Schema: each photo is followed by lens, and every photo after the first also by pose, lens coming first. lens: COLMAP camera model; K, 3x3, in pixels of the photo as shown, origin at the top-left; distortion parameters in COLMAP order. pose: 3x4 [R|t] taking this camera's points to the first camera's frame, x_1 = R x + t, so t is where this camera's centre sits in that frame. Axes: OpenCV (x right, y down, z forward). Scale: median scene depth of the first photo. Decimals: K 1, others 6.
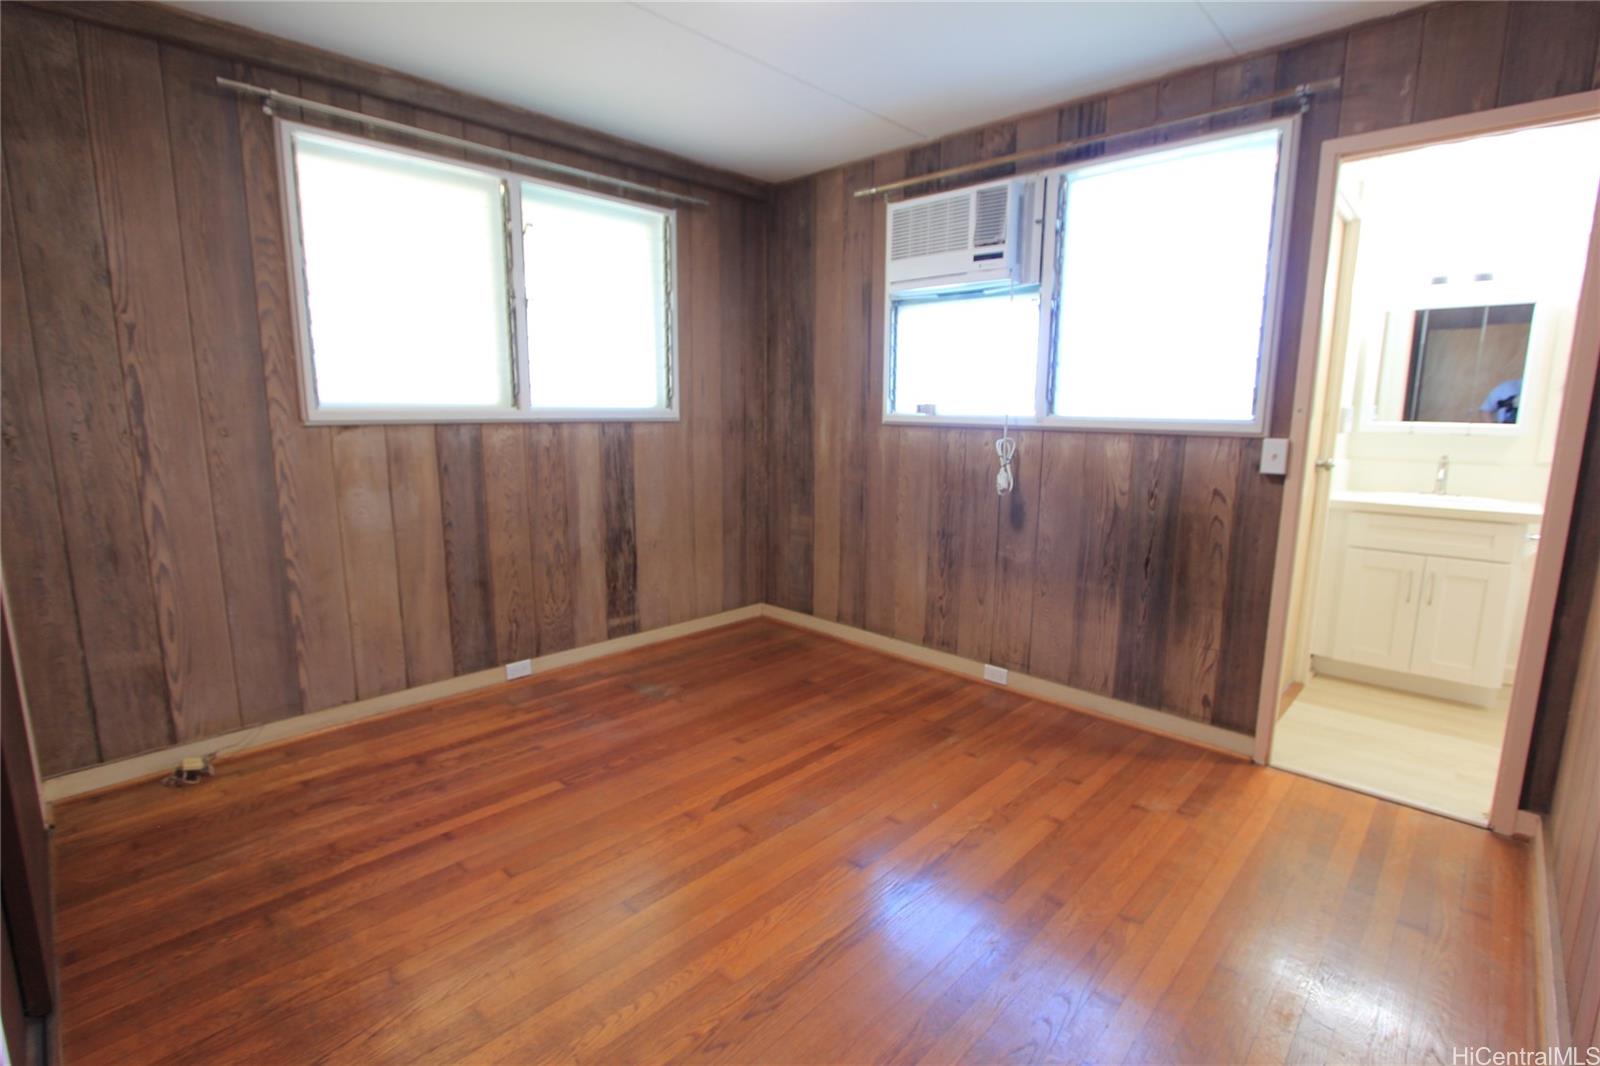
lens RADIAL K [[736.2, 0, 794.4], [0, 736.2, 529.0], [0, 0, 1]] dist [-0.013516, -0.000553]
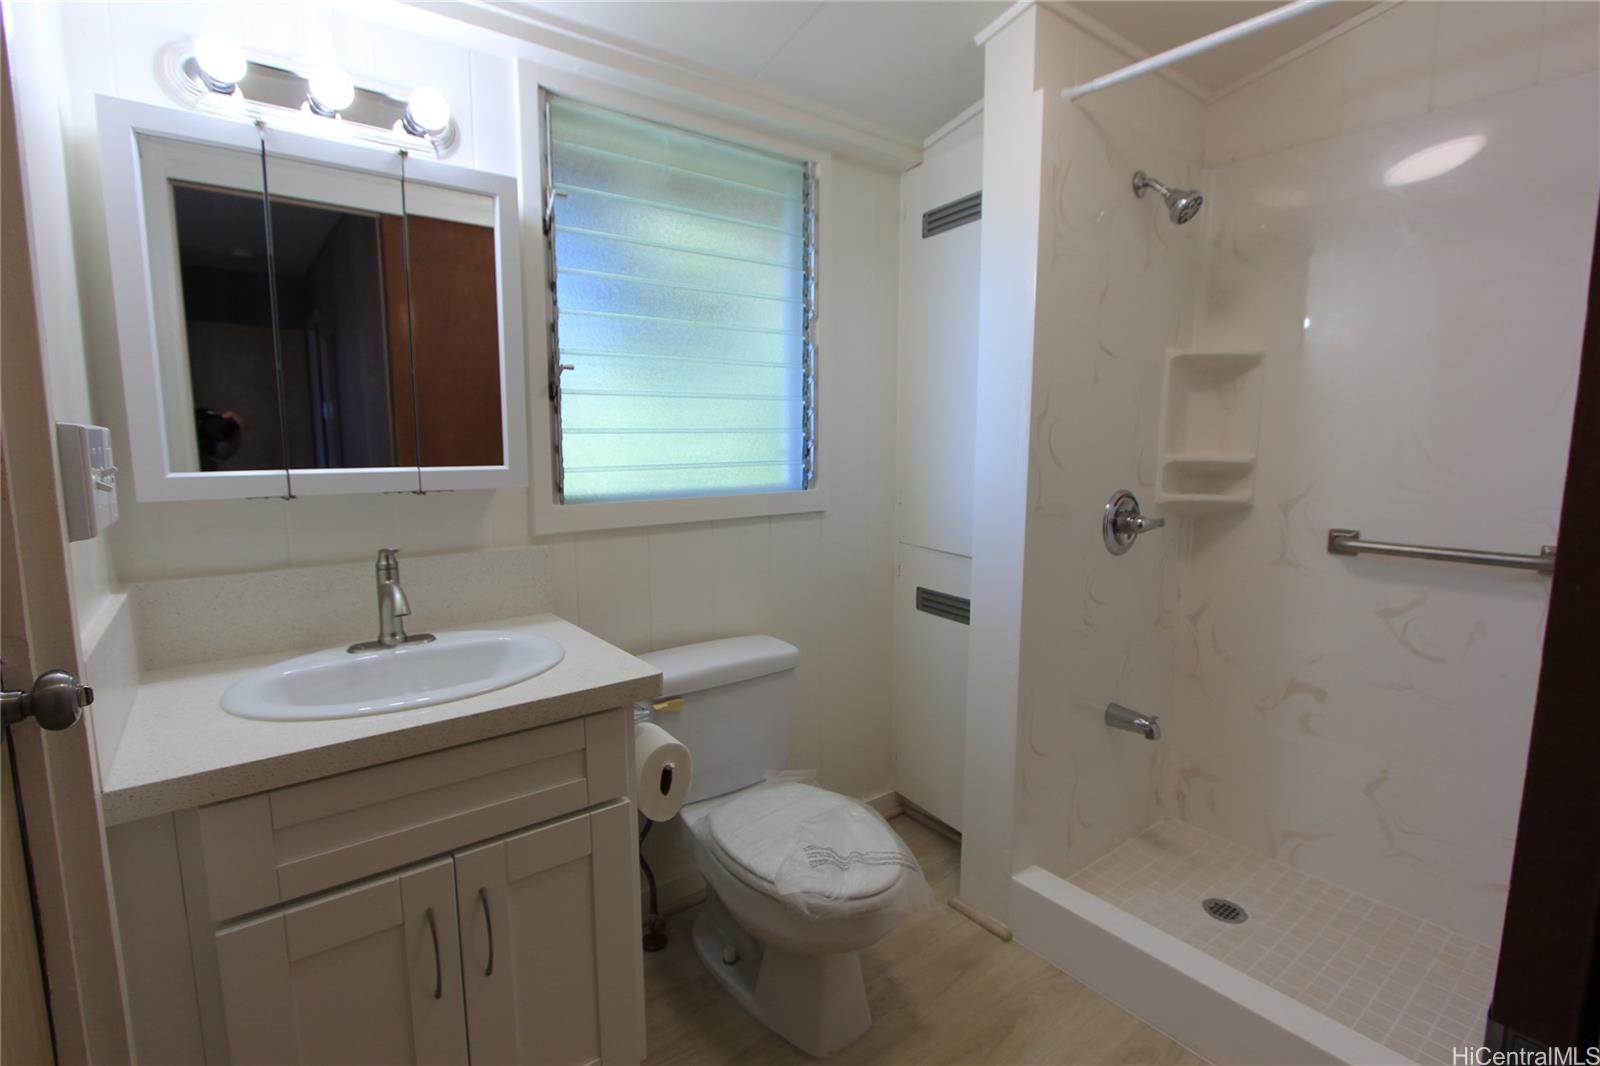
lens RADIAL K [[736.2, 0, 797.6], [0, 736.2, 540.6], [0, 0, 1]] dist [-0.013516, -0.000553]
pose [[0.146915, -0.127512, 0.980896, 0.704302], [0.170518, 0.980075, 0.101865, -0.140841], [-0.974341, 0.152295, 0.165731, 0.939887]]
